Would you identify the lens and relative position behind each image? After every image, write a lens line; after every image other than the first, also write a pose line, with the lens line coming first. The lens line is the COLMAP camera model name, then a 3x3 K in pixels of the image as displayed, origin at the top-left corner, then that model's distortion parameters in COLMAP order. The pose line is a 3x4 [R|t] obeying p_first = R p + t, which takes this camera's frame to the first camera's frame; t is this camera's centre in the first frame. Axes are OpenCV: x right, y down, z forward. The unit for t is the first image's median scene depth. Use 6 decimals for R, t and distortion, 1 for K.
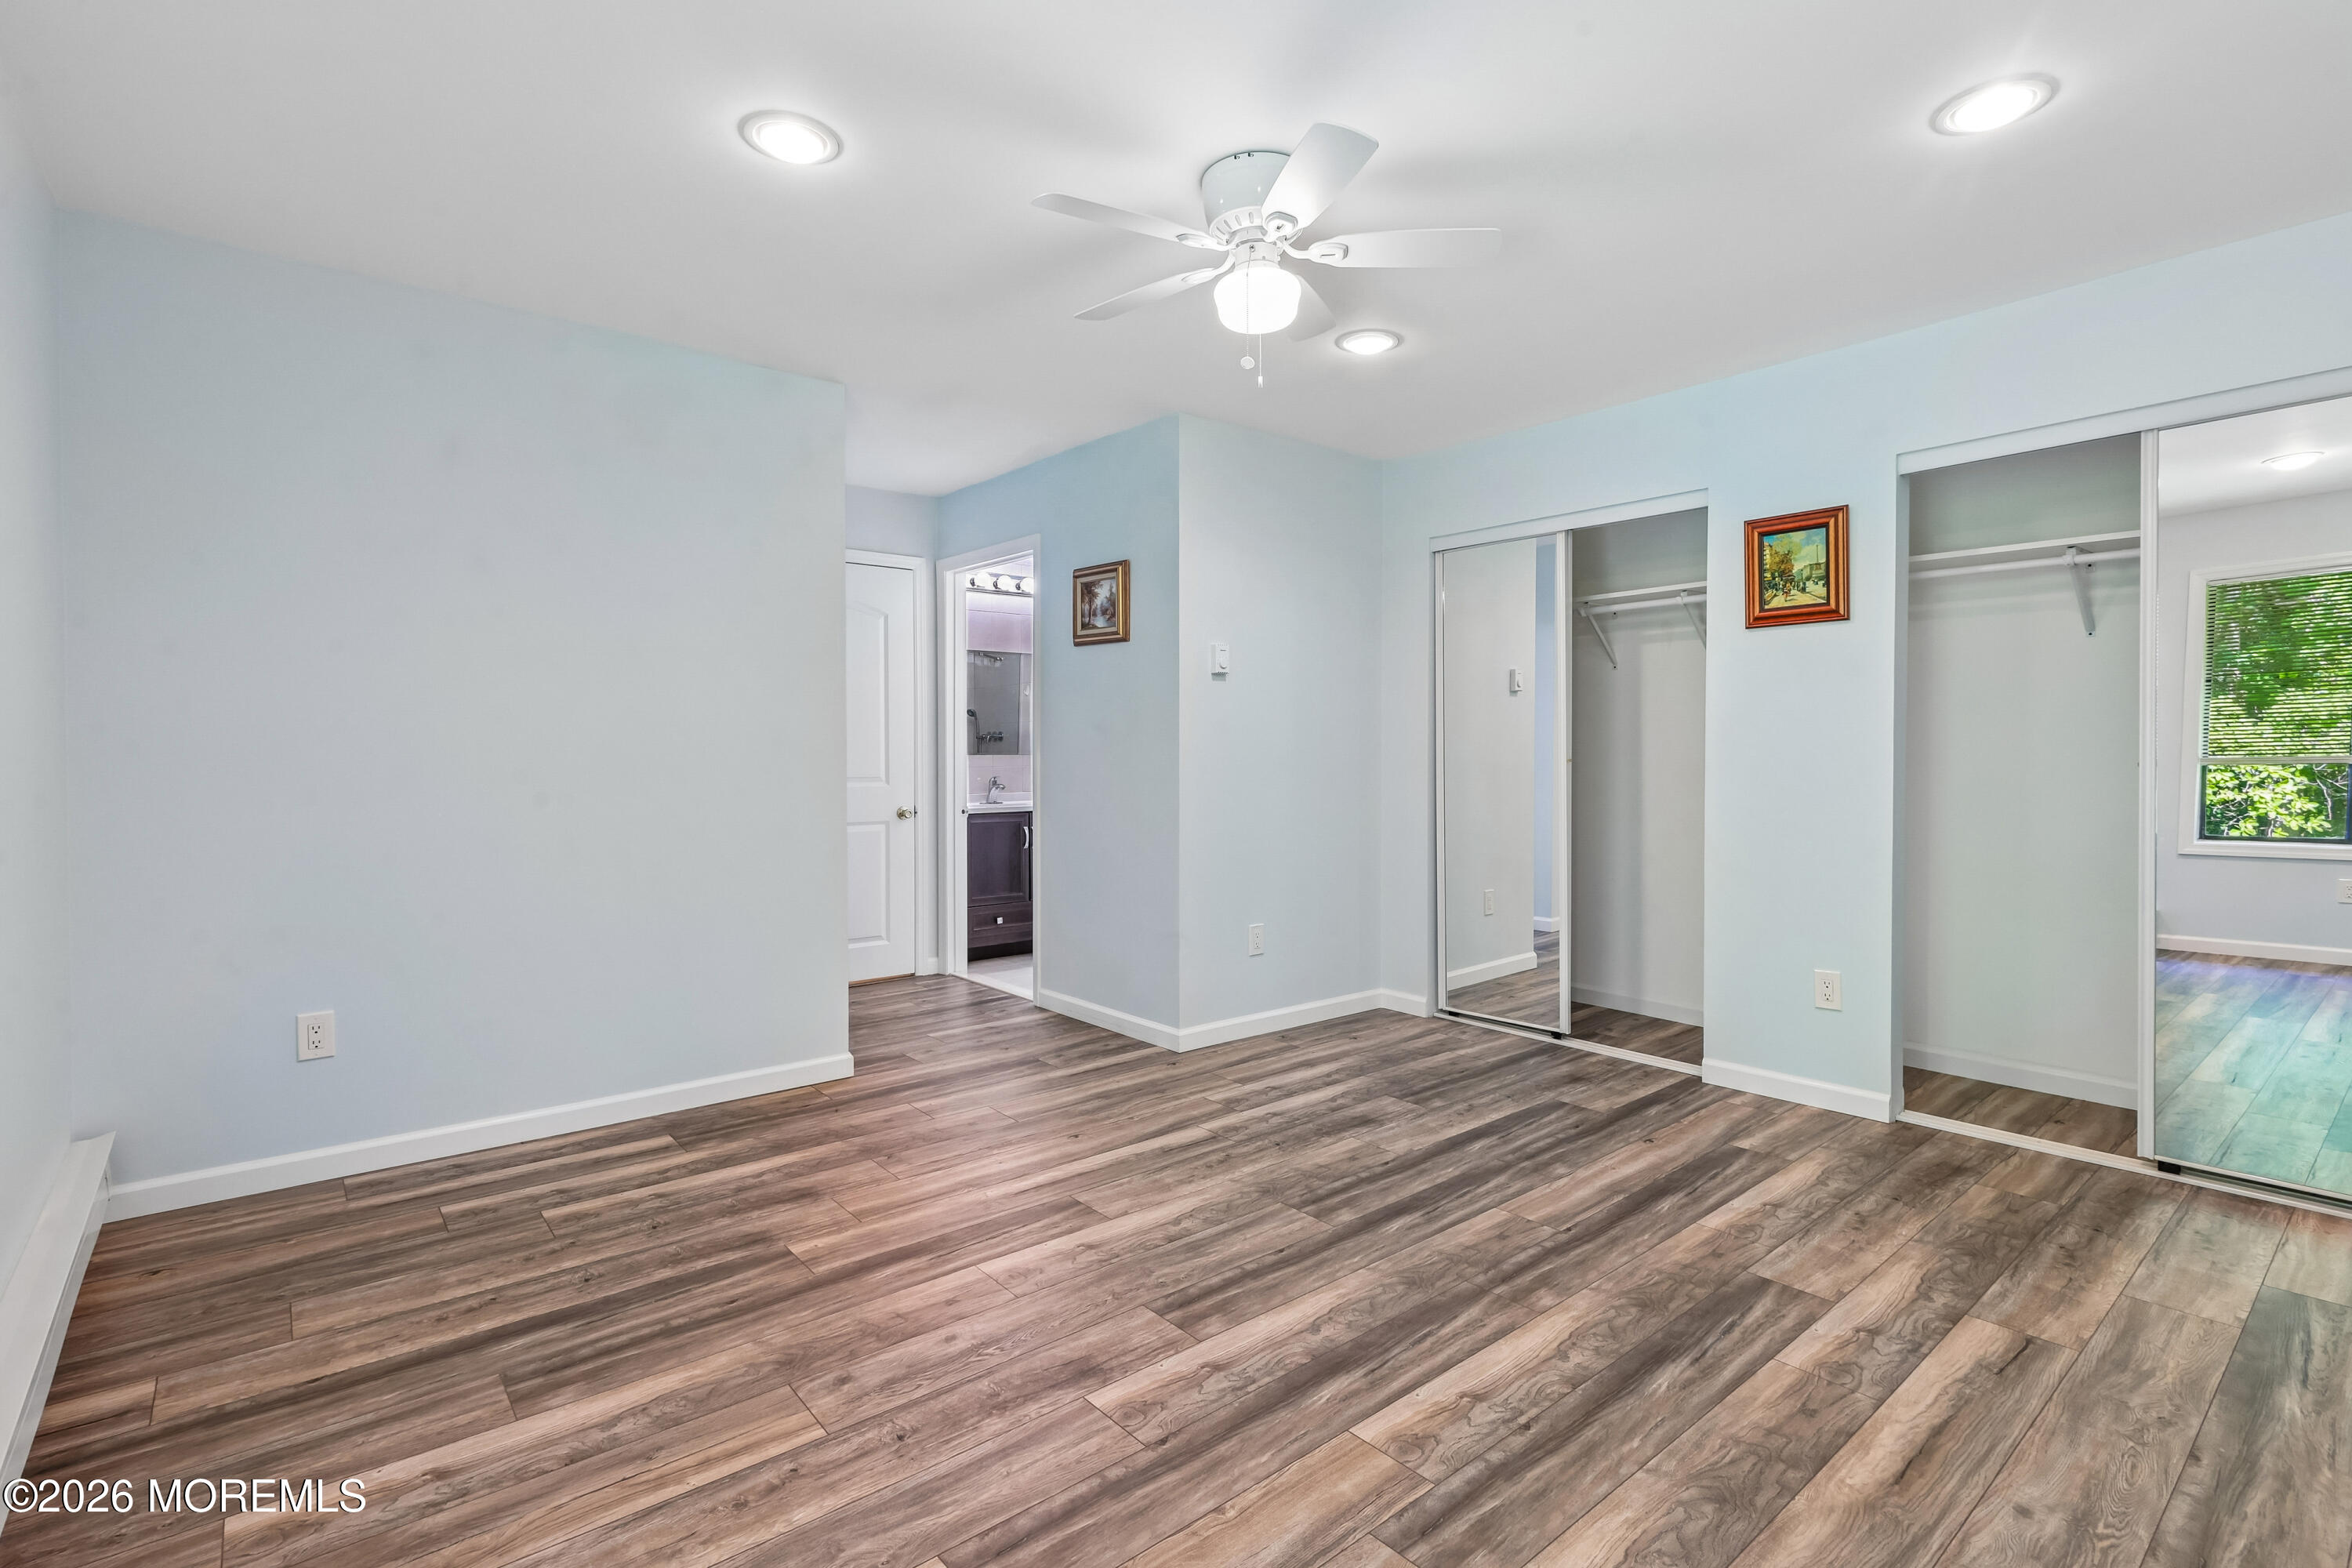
lens RADIAL K [[1106.7, 0, 1182.2], [0, 1106.7, 771.8], [0, 0, 1]] dist [-0.002002, 0.001225]
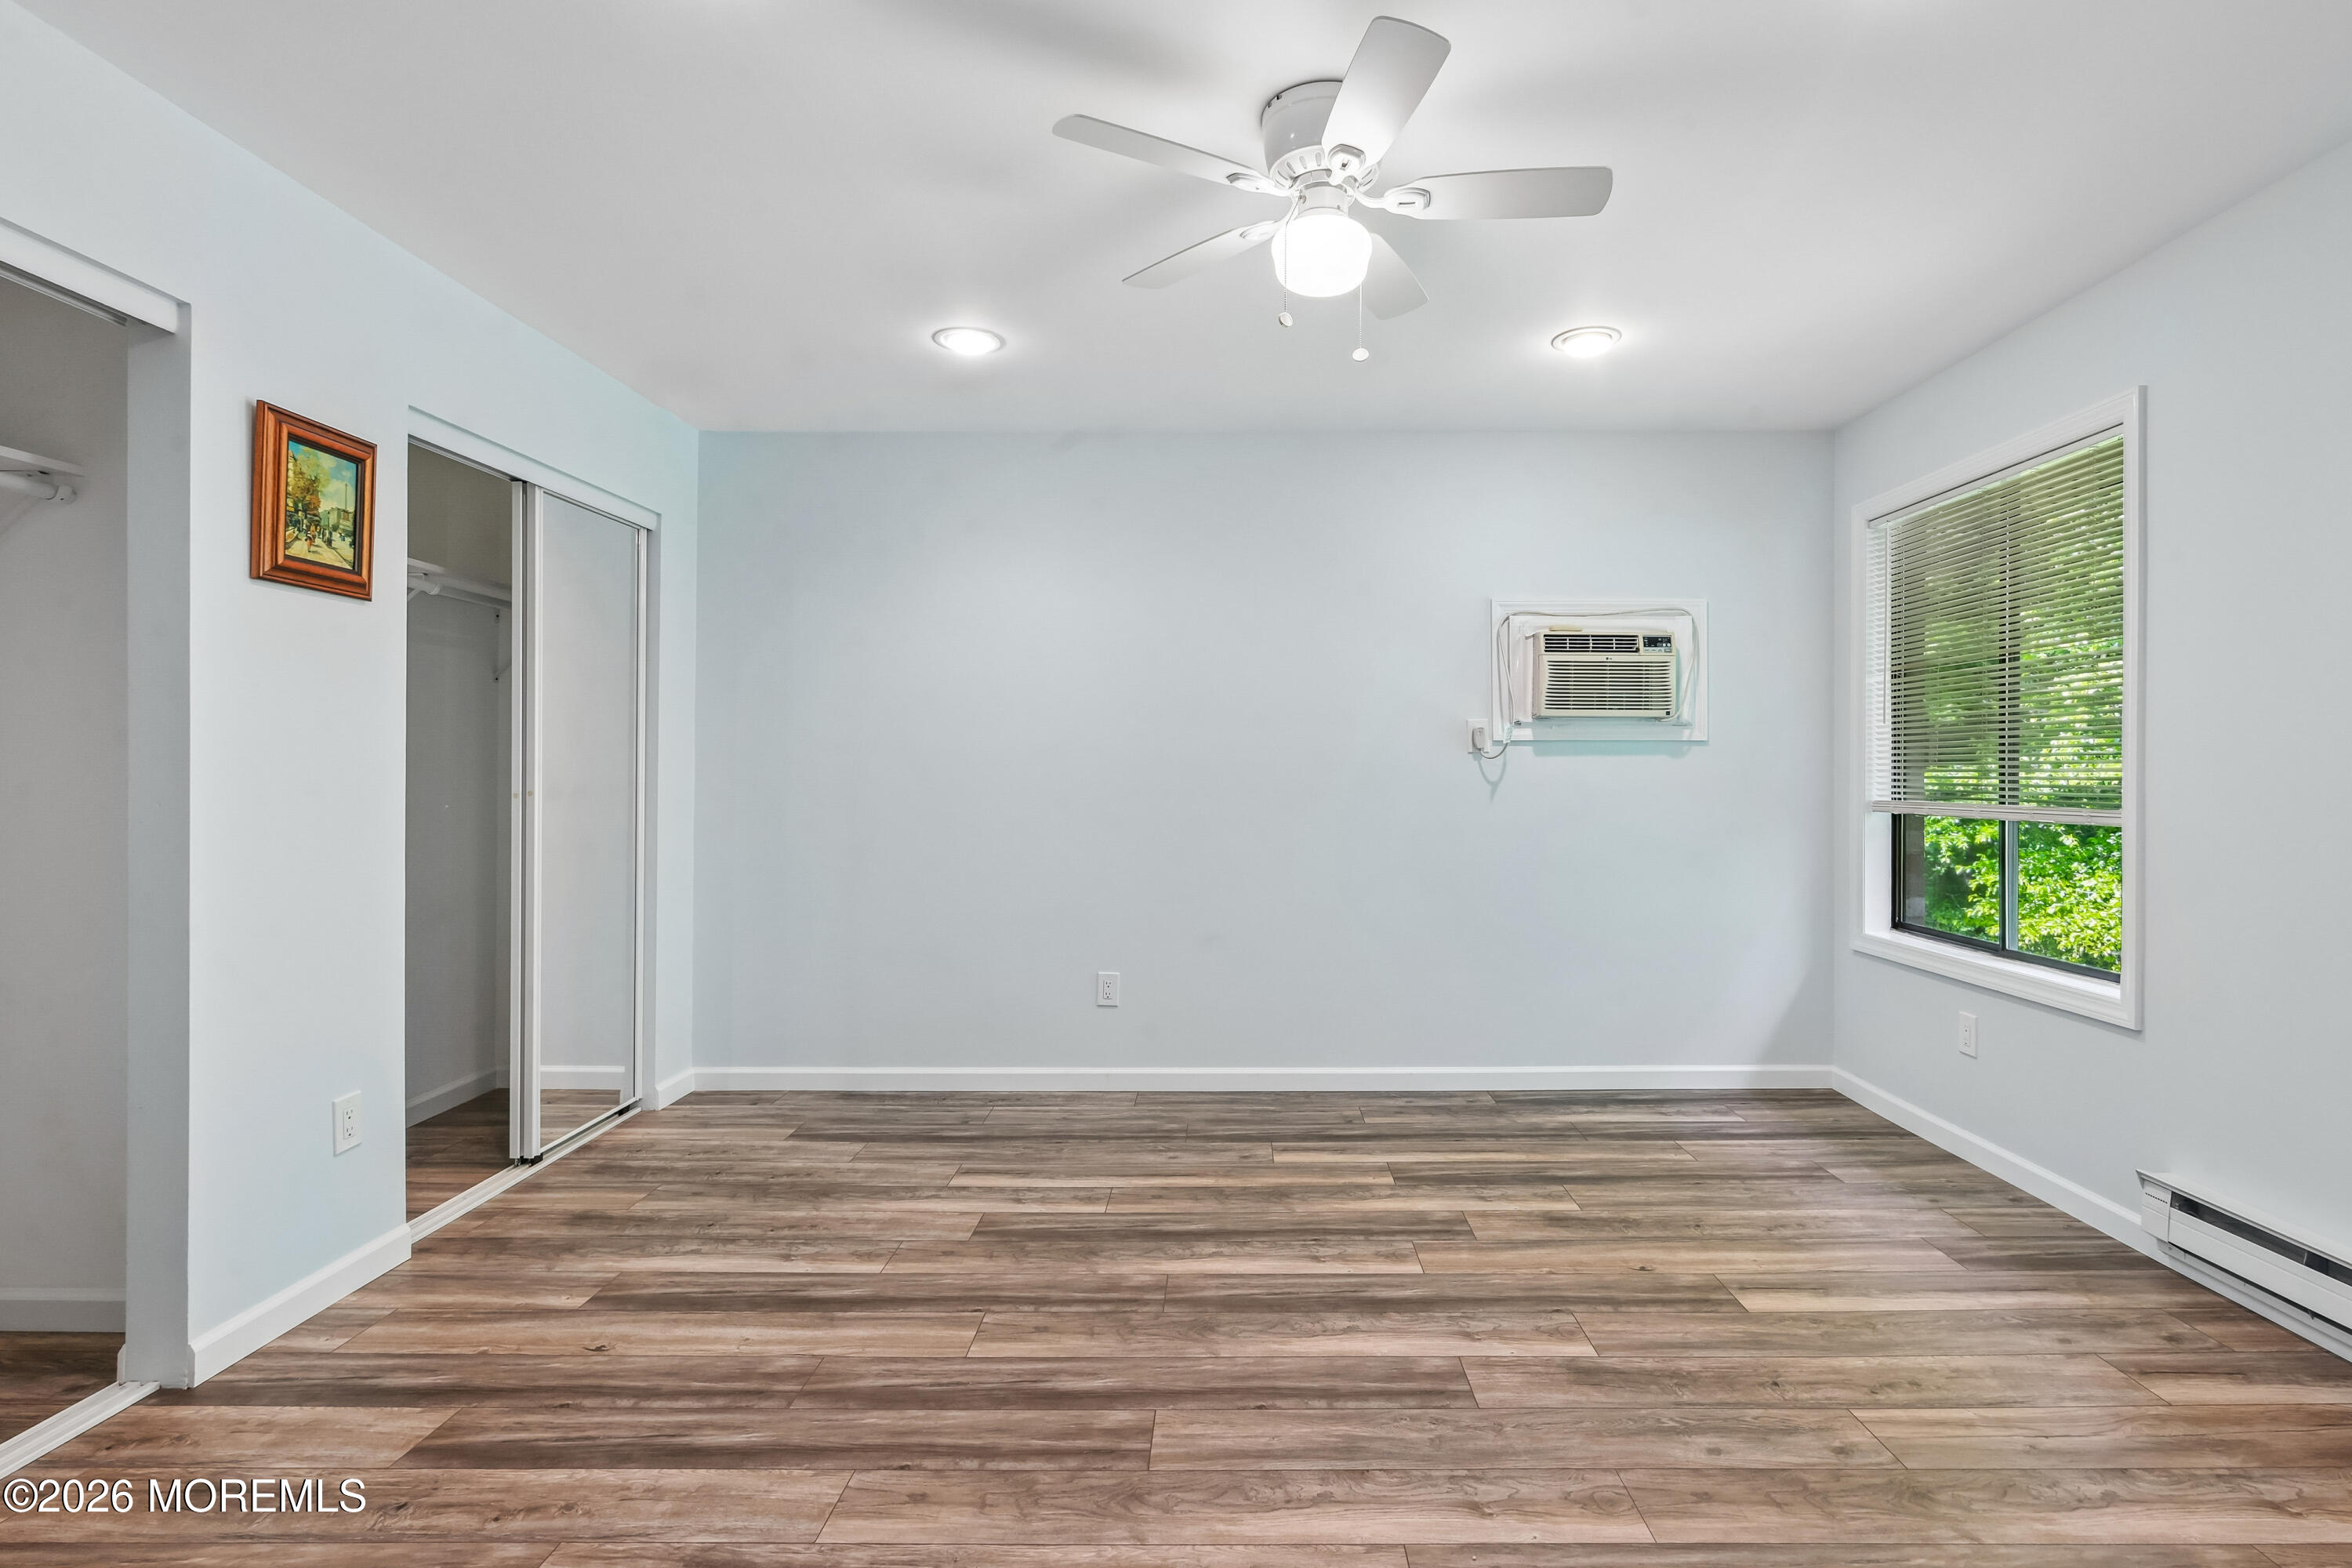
lens RADIAL K [[1106.7, 0, 1237.2], [0, 1106.7, 767.7], [0, 0, 1]] dist [-0.002002, 0.001225]
pose [[-0.765415, 0.009057, 0.643473, -0.402417], [0.014003, 0.999899, 0.002584, -0.028017], [-0.643385, 0.010988, -0.765464, 1.571035]]
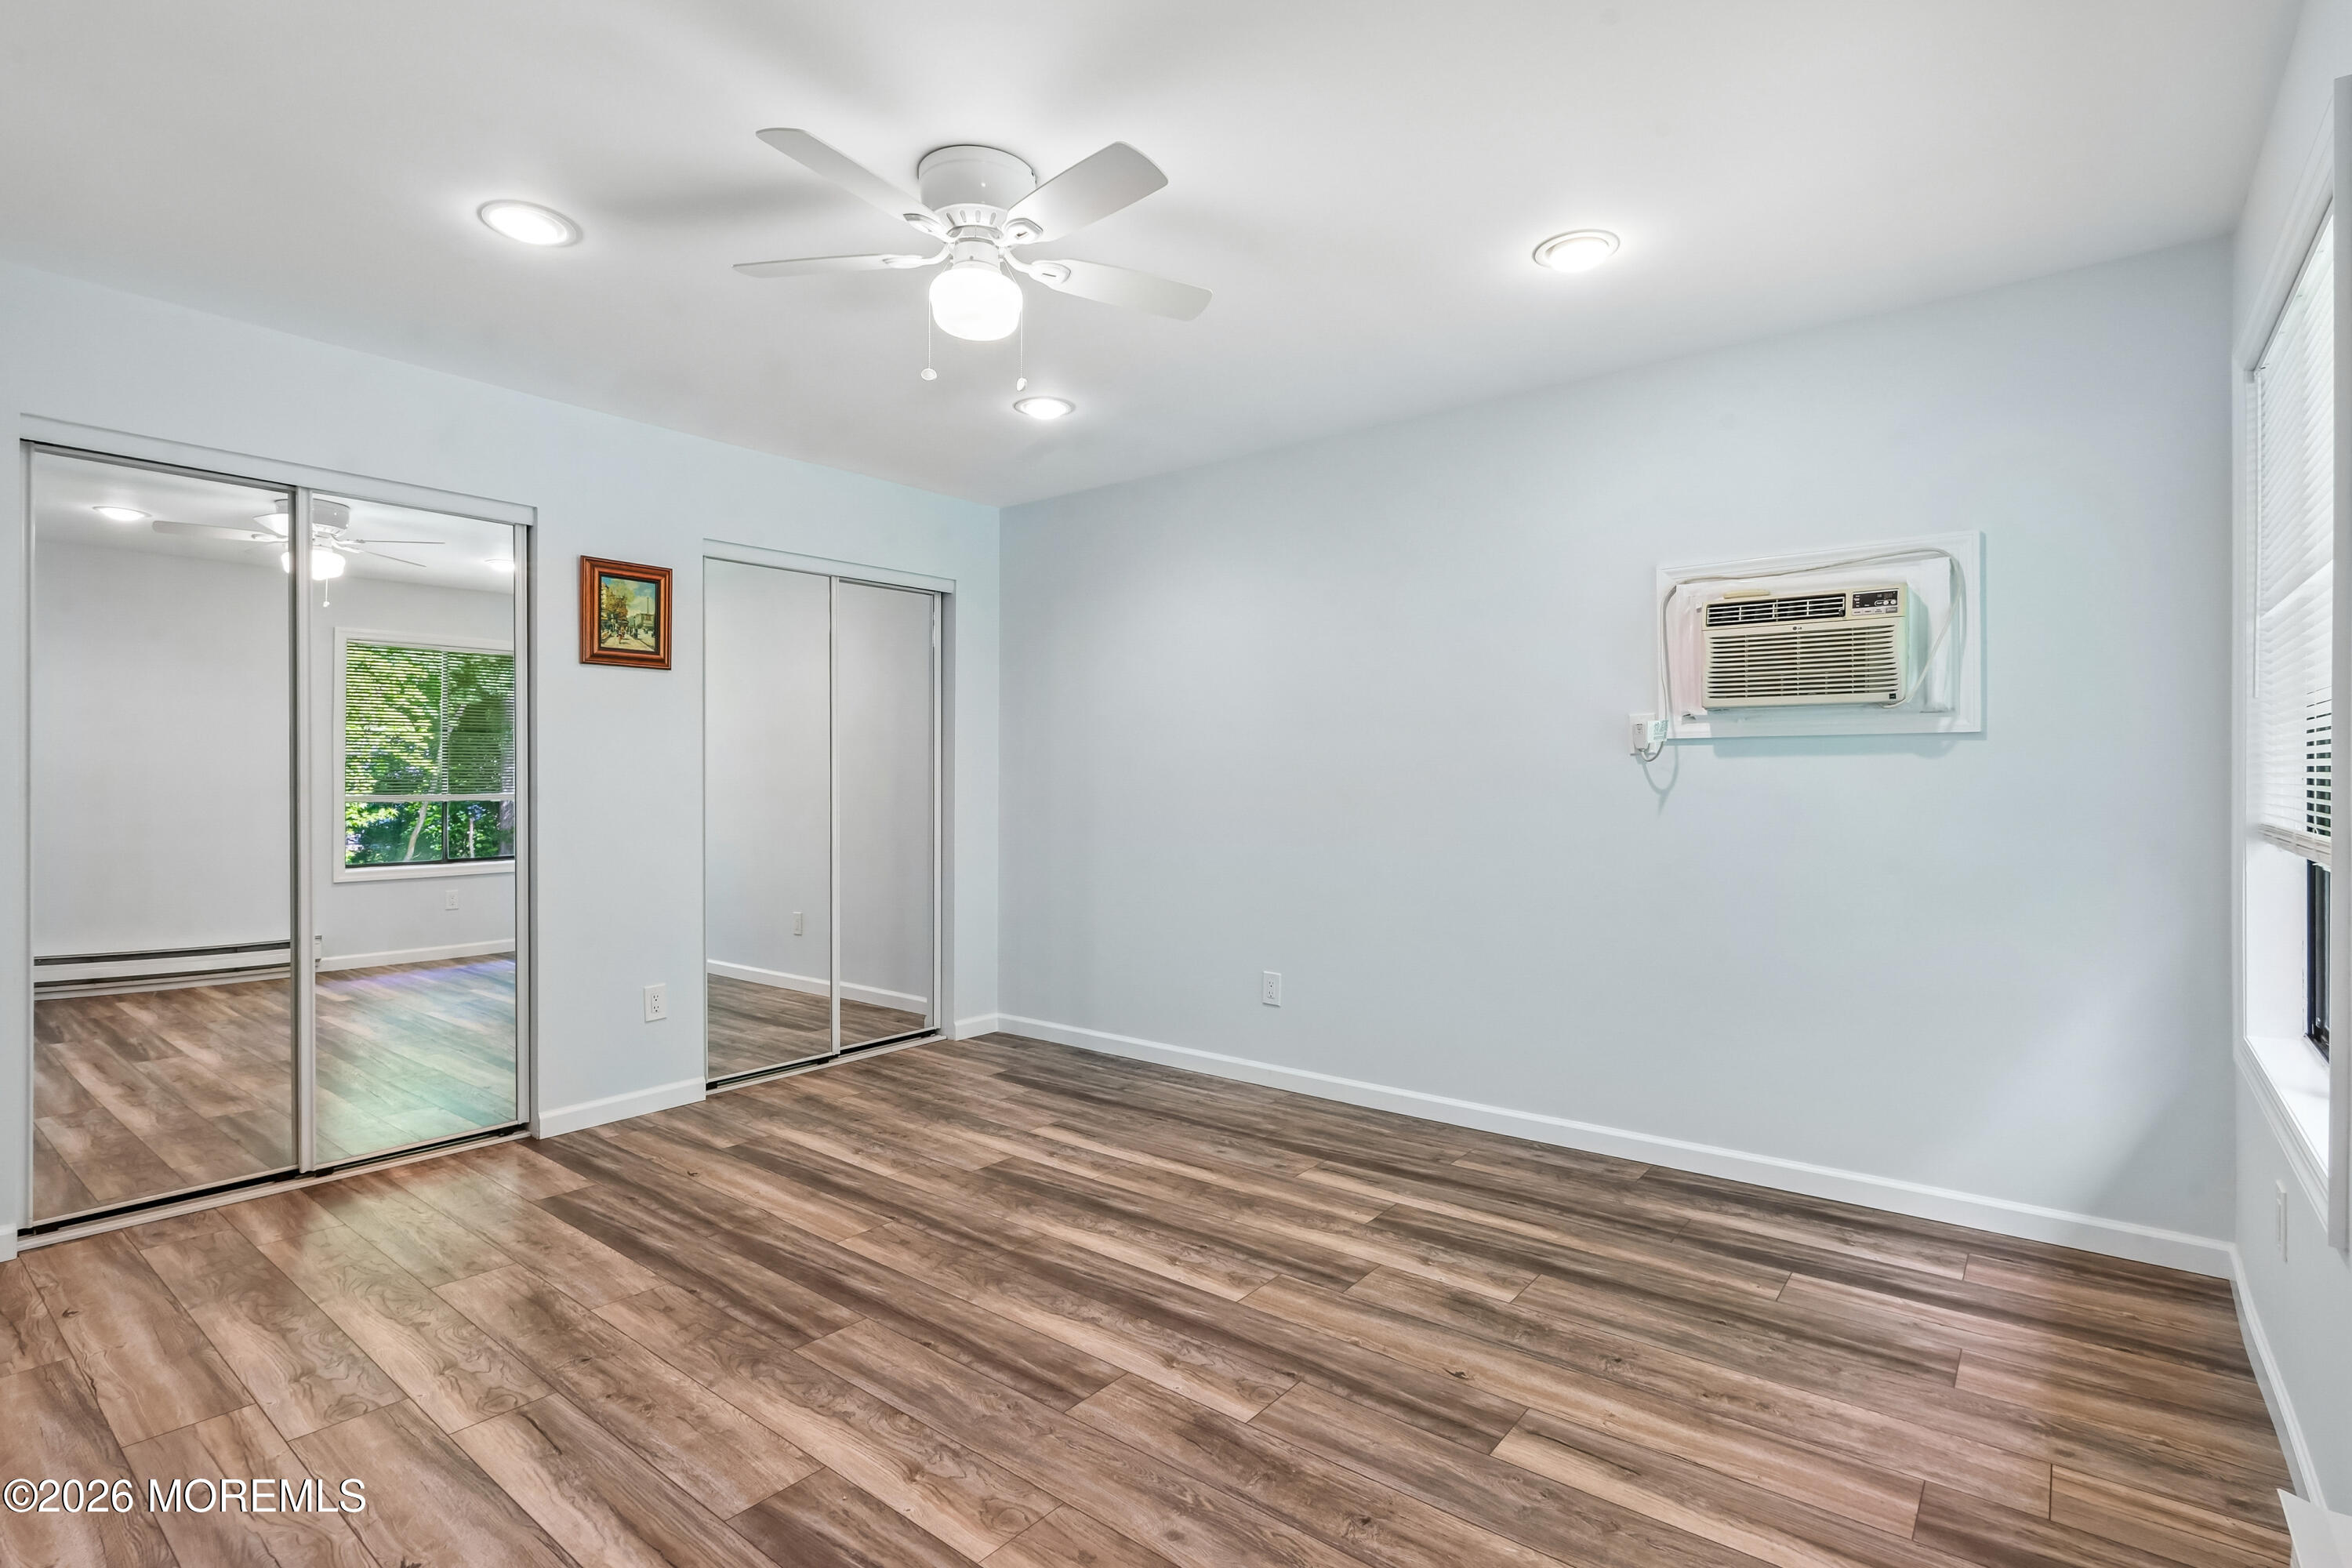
lens RADIAL K [[1106.7, 0, 1186.3], [0, 1106.7, 783.1], [0, 0, 1]] dist [-0.002002, 0.001225]
pose [[-0.202851, 0.002452, 0.979207, -0.809580], [0.017555, 0.999845, 0.001133, -0.018208], [-0.979052, 0.017420, -0.202862, 0.941980]]
